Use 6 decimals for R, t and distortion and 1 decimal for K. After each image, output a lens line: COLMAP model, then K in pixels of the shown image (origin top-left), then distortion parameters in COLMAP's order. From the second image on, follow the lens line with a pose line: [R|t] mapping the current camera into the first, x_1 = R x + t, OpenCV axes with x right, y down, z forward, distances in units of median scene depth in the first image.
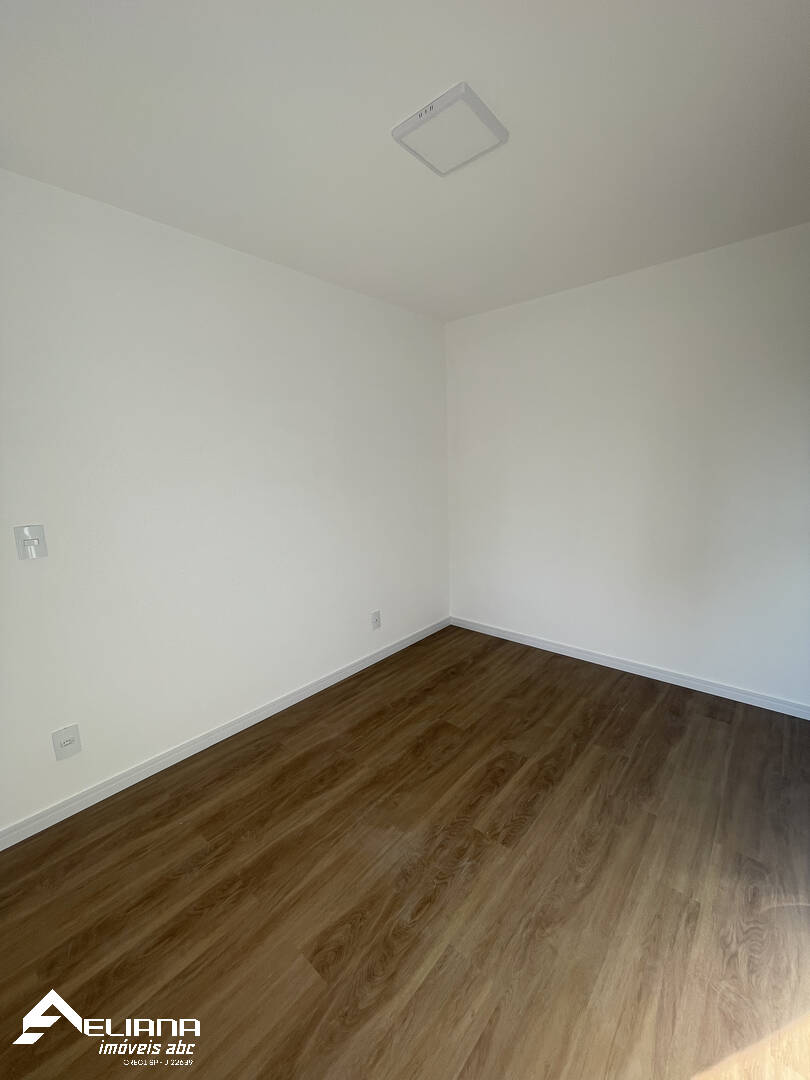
lens RADIAL K [[440.1, 0, 405.0], [0, 440.1, 540.0], [0, 0, 1]] dist [0.000478, 0.000821]
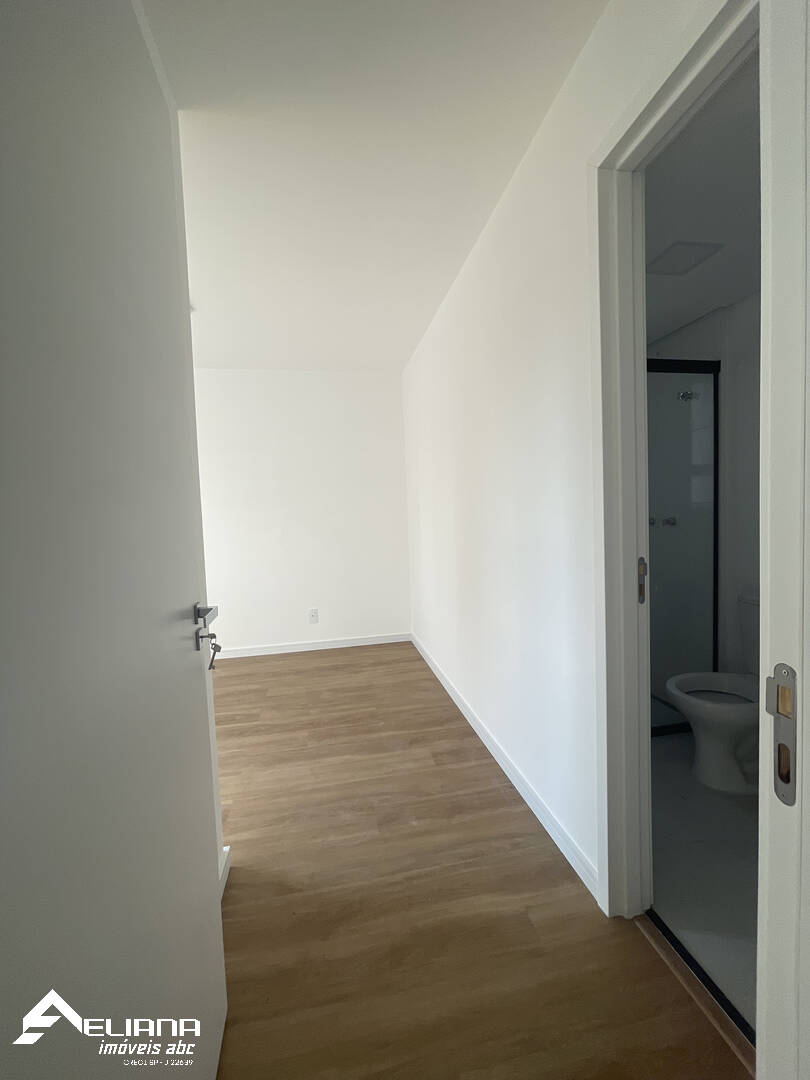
lens RADIAL K [[440.1, 0, 405.0], [0, 440.1, 540.0], [0, 0, 1]] dist [0.000478, 0.000821]
pose [[0.782557, 0.036707, -0.621496, 1.443735], [-0.094343, 0.993724, -0.060101, 0.028627], [0.615390, 0.105667, 0.781108, 0.252608]]
